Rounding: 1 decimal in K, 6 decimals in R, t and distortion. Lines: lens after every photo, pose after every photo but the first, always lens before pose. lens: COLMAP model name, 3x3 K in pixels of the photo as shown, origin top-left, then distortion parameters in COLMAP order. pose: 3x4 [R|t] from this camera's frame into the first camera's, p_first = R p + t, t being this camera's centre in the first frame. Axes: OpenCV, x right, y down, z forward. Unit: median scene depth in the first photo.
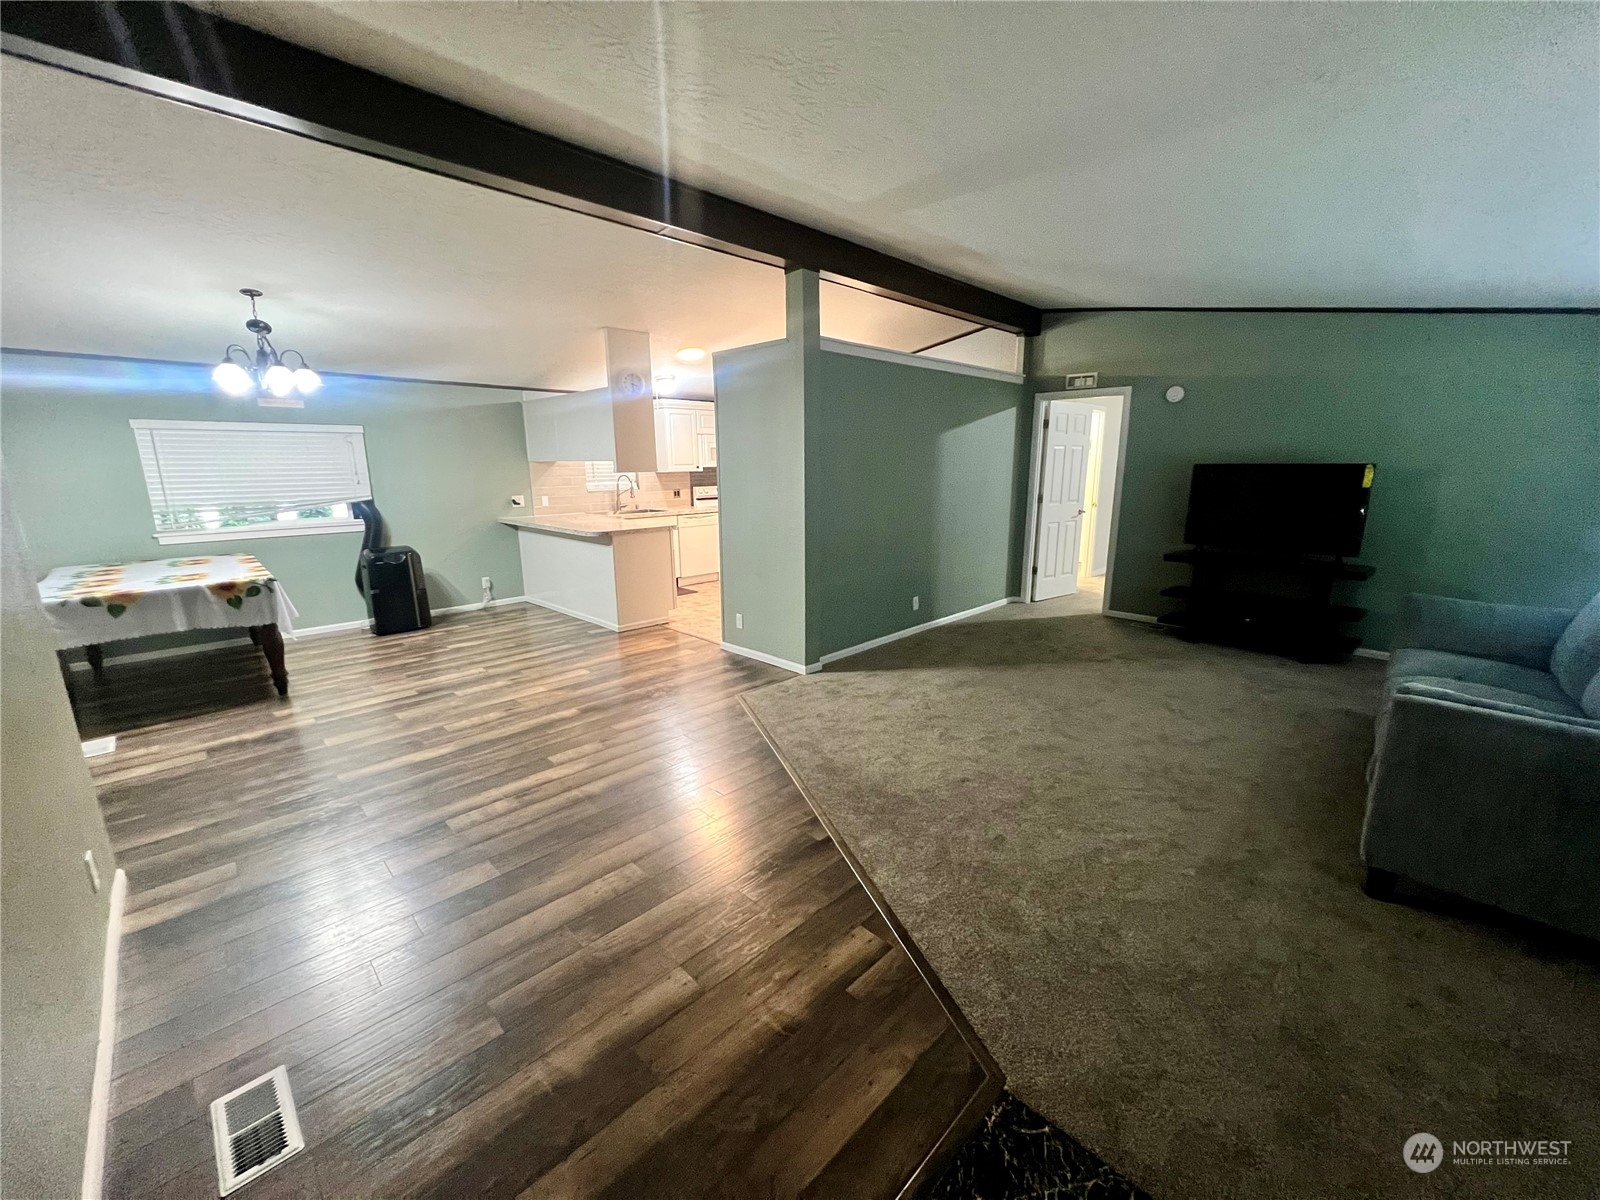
lens RADIAL K [[639.5, 0, 795.0], [0, 639.5, 594.7], [0, 0, 1]] dist [0.003620, 0.000113]
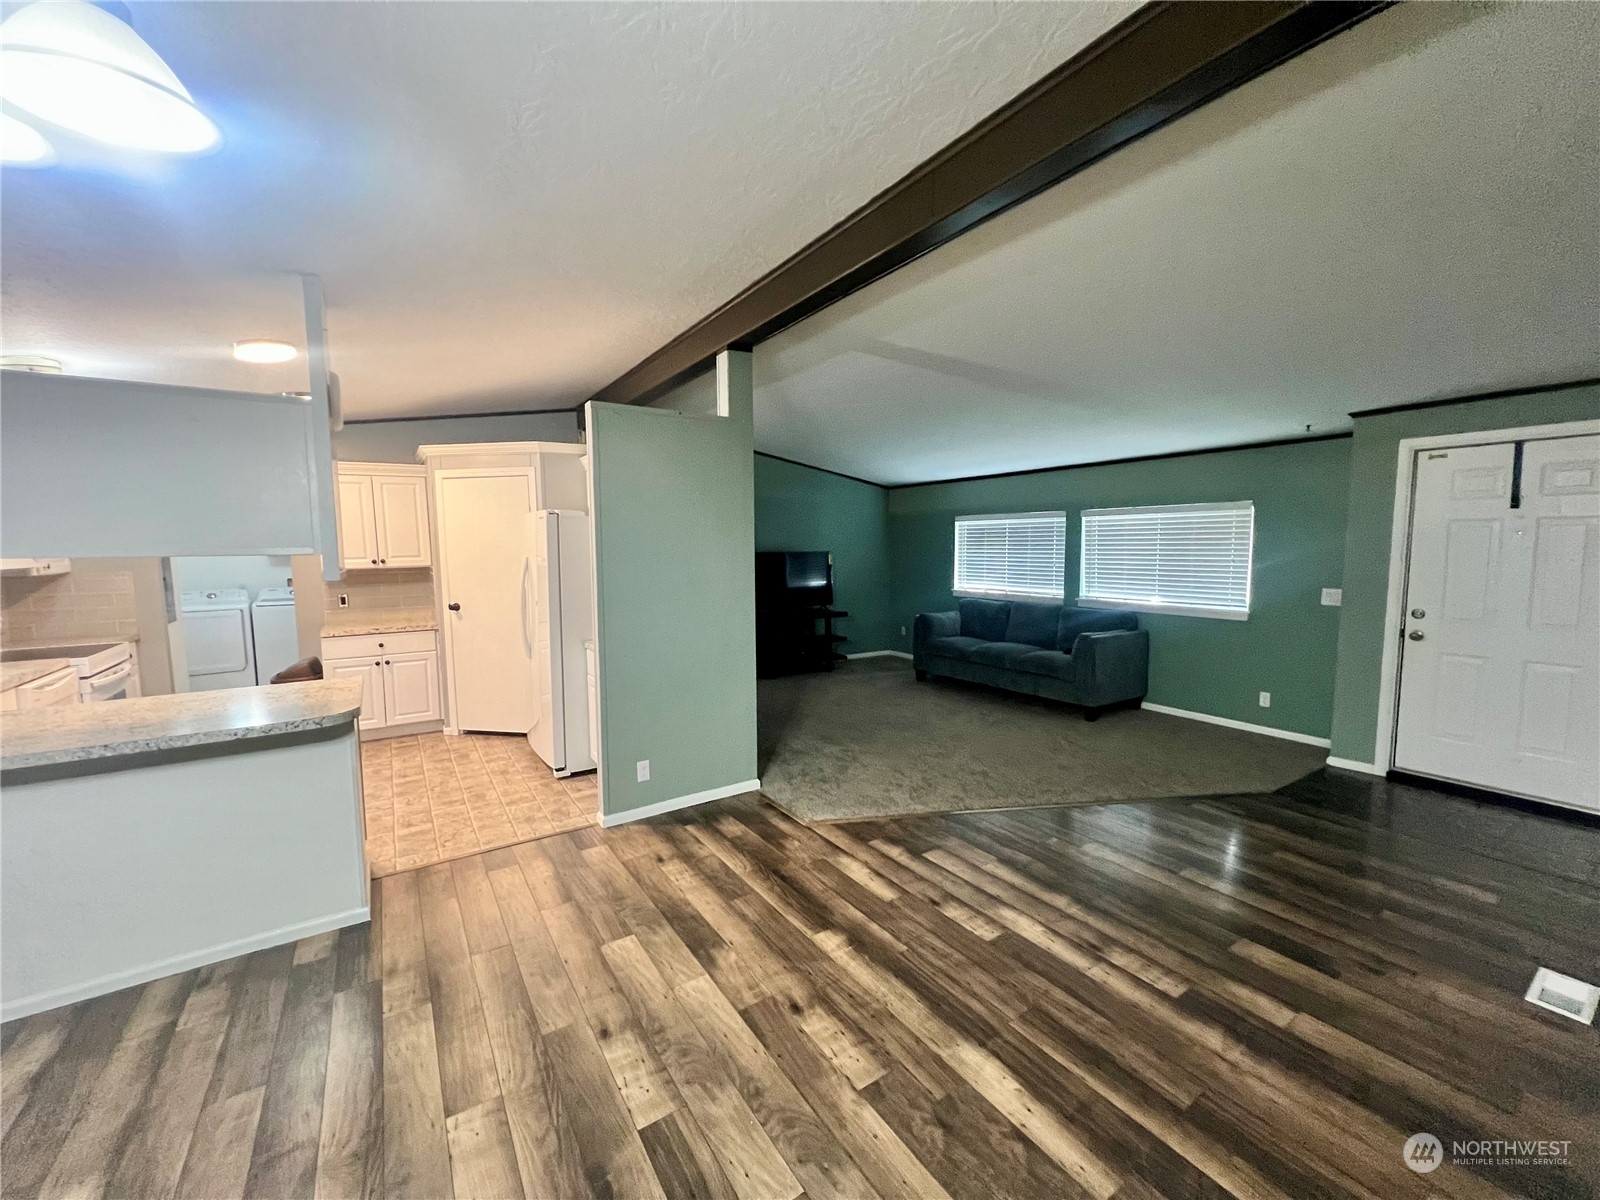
lens RADIAL K [[639.5, 0, 798.3], [0, 639.5, 607.5], [0, 0, 1]] dist [0.003620, 0.000113]
pose [[0.194371, -0.092547, 0.976553, -0.872542], [0.208004, 0.976789, 0.051169, -0.164368], [-0.958621, 0.193181, 0.209110, 0.758361]]
